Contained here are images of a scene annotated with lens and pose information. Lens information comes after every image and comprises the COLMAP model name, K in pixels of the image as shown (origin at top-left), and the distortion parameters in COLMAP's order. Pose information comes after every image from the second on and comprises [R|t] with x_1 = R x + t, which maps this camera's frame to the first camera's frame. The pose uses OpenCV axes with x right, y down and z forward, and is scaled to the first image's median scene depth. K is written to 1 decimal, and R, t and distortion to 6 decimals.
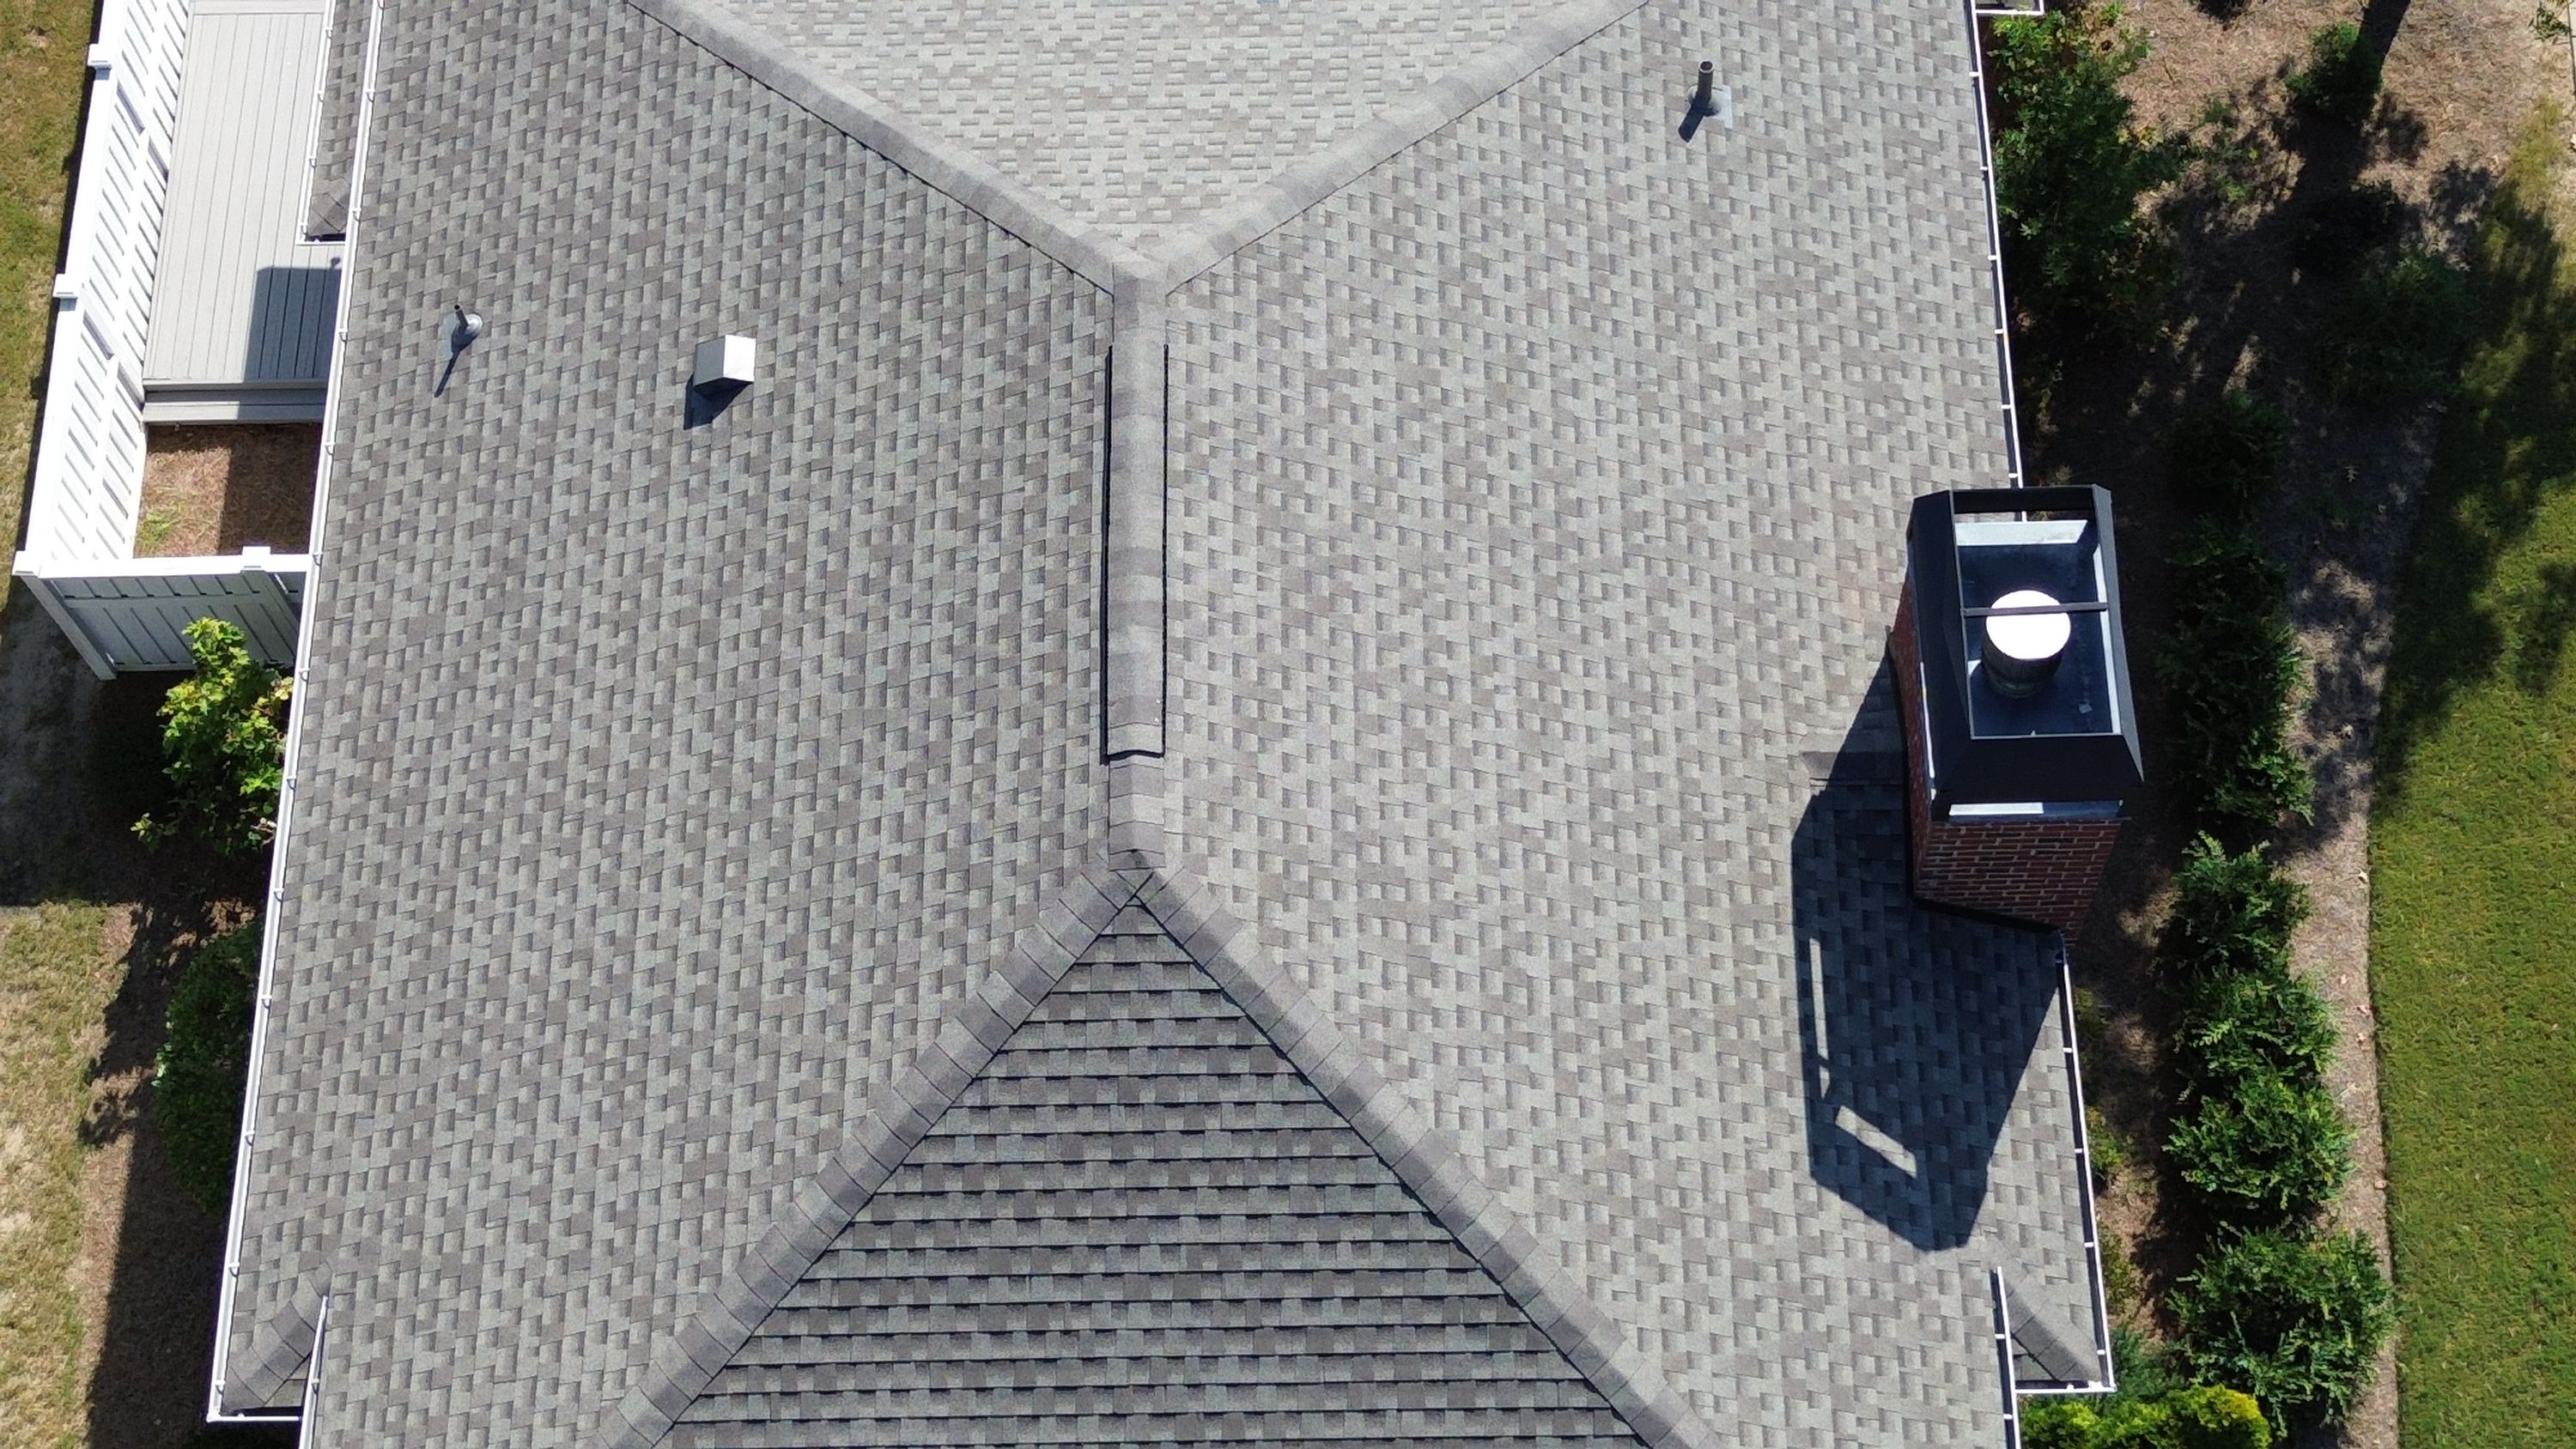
lens RADIAL K [[3655.2, 0, 1288.0], [0, 3655.2, 724.5], [0, 0, 1]] dist [0.071032, -0.091465]
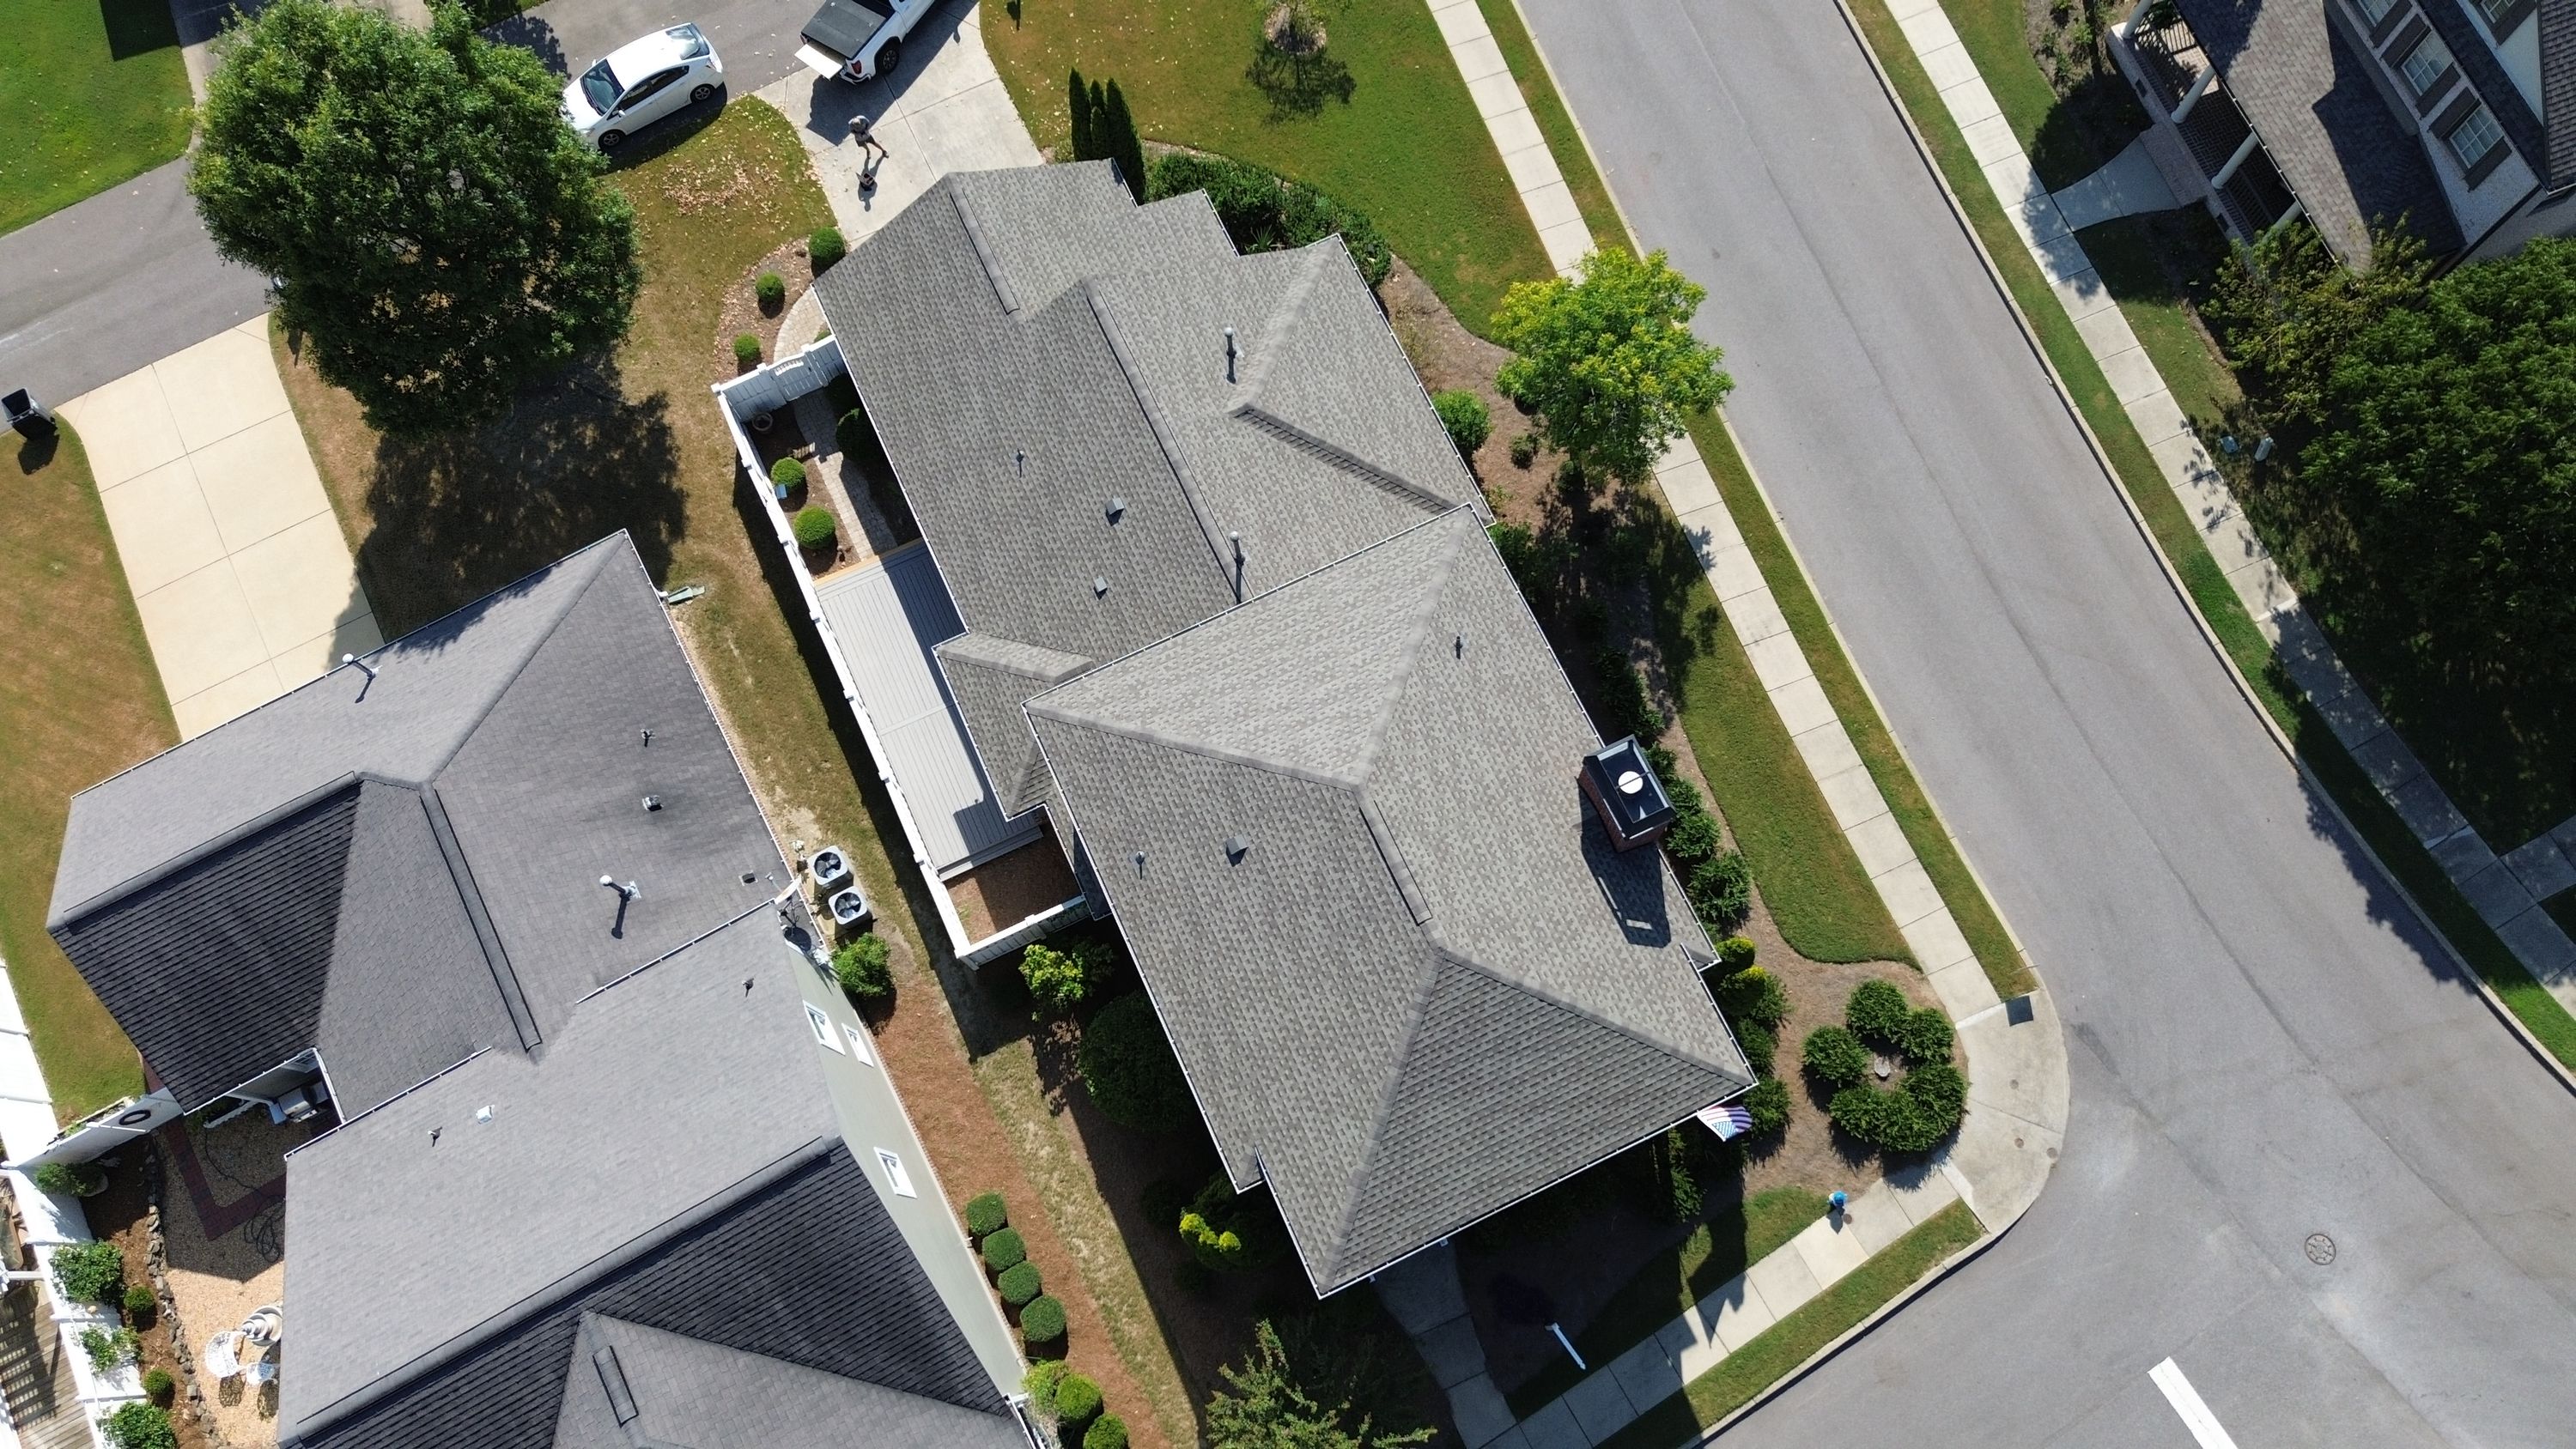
lens RADIAL K [[1825.9, 0, 1285.2], [0, 1825.9, 726.9], [0, 0, 1]] dist [0.065389, -0.052858]
pose [[0.909066, -0.396176, 0.129008, -0.293236], [0.377837, 0.914367, 0.145504, -0.433854], [-0.175606, -0.083529, 0.980911, -0.643194]]
